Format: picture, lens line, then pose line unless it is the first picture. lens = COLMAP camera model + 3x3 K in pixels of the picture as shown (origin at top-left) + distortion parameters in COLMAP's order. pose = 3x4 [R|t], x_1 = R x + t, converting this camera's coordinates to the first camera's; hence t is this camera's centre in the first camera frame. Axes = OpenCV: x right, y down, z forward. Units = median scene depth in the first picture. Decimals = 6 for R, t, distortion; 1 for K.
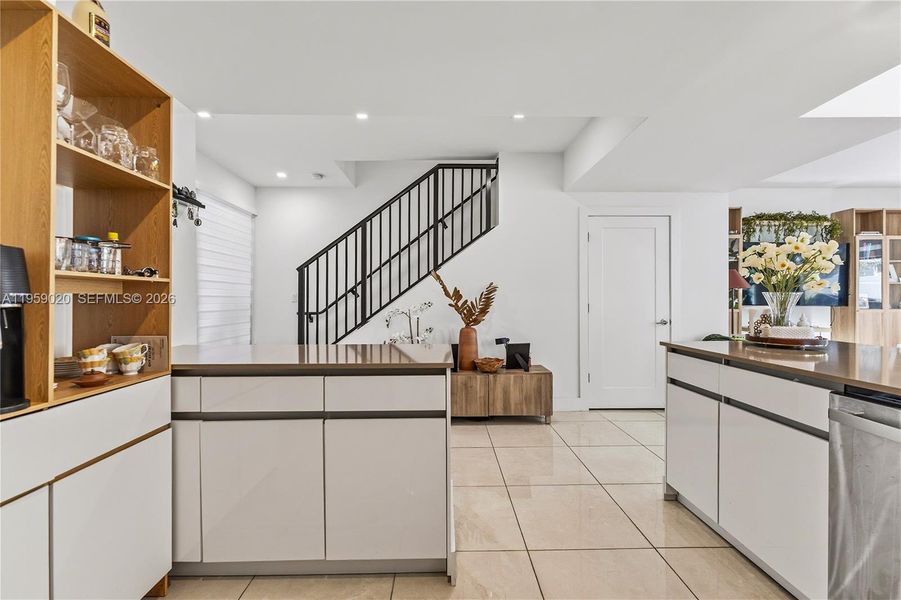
lens RADIAL K [[367.4, 0, 458.5], [0, 367.4, 300.9], [0, 0, 1]] dist [0.001511, -0.000446]
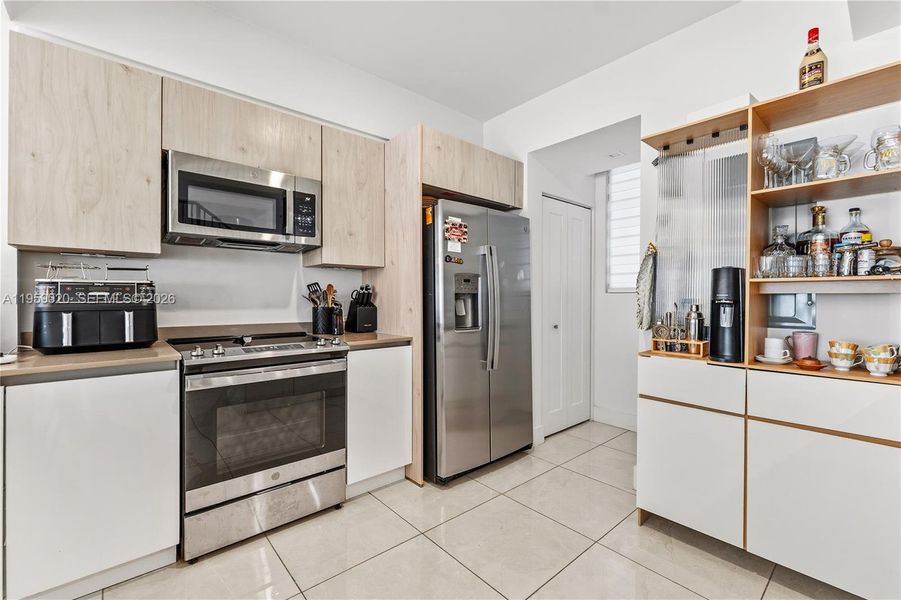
lens RADIAL K [[386.6, 0, 446.8], [0, 386.6, 298.3], [0, 0, 1]] dist [-0.002419, -0.000596]
pose [[-0.770753, 0.002084, -0.637131, 0.221312], [-0.002134, 0.999981, 0.005852, -0.002908], [0.637131, 0.005870, -0.770733, 0.358663]]
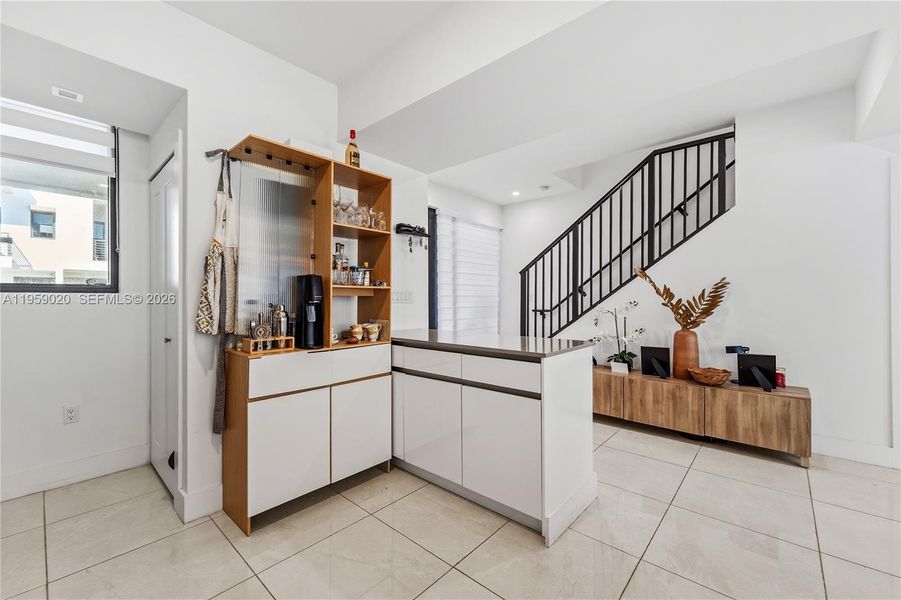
lens RADIAL K [[367.4, 0, 451.0], [0, 367.4, 298.1], [0, 0, 1]] dist [0.001511, -0.000446]
pose [[0.735012, 0.000166, -0.678055, 0.206046], [-0.001694, 0.999997, -0.001592, -0.002082], [0.678052, 0.002319, 0.735010, -0.020371]]
